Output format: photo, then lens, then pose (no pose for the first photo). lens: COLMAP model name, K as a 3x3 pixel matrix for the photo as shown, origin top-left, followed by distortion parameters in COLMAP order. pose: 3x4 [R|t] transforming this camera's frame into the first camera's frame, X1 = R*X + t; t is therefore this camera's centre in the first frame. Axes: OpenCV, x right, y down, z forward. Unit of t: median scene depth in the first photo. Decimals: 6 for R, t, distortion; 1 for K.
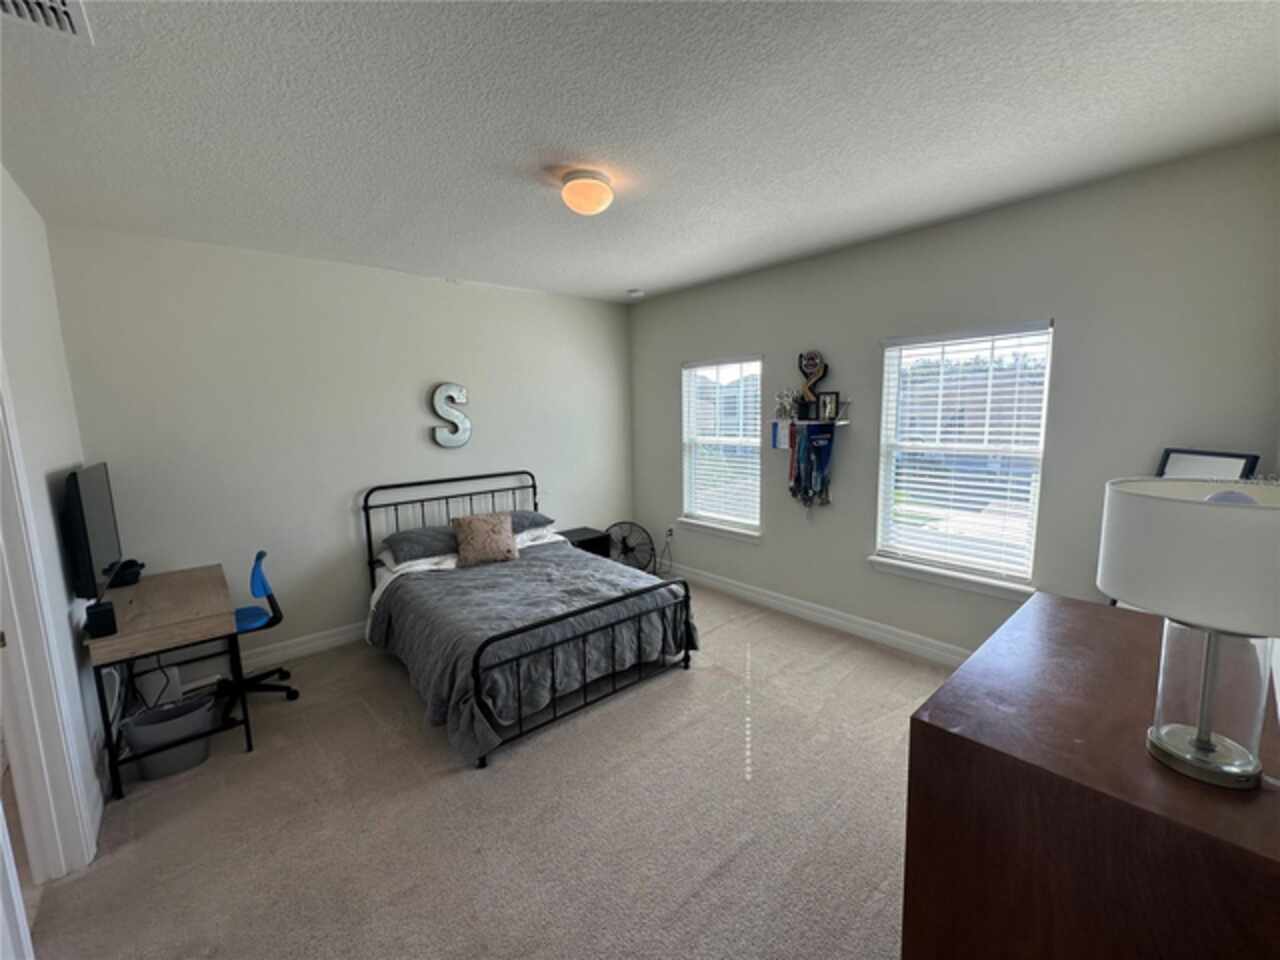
lens RADIAL K [[511.0, 0, 643.8], [0, 511.0, 473.7], [0, 0, 1]] dist [-0.003435, -0.000302]
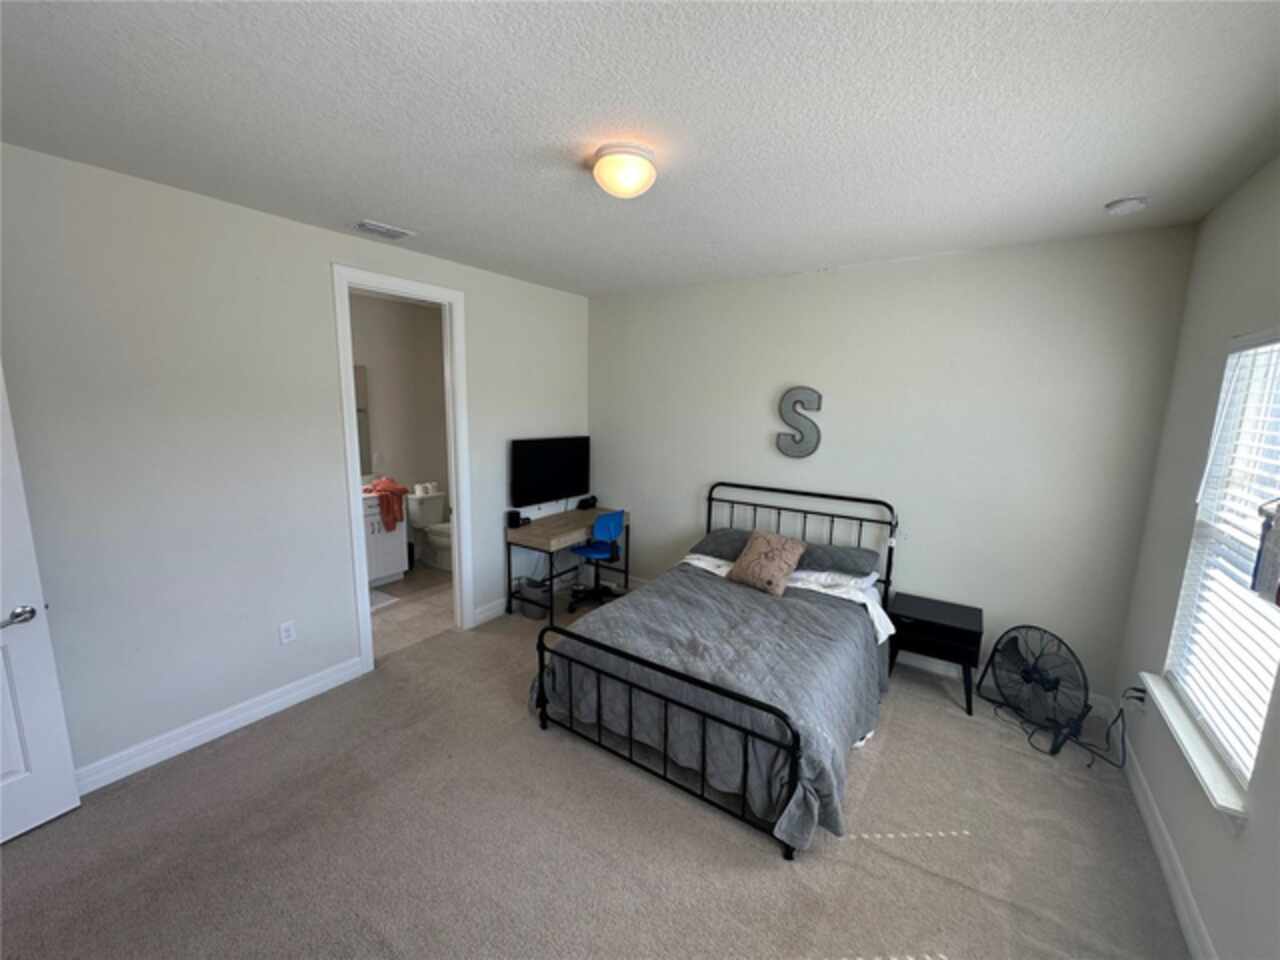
lens RADIAL K [[511.0, 0, 642.2], [0, 511.0, 484.7], [0, 0, 1]] dist [-0.003435, -0.000302]
pose [[0.261868, 0.190555, -0.946105, 0.480506], [-0.147700, 0.976679, 0.155832, -0.117835], [0.953735, 0.098932, 0.283906, 0.540536]]
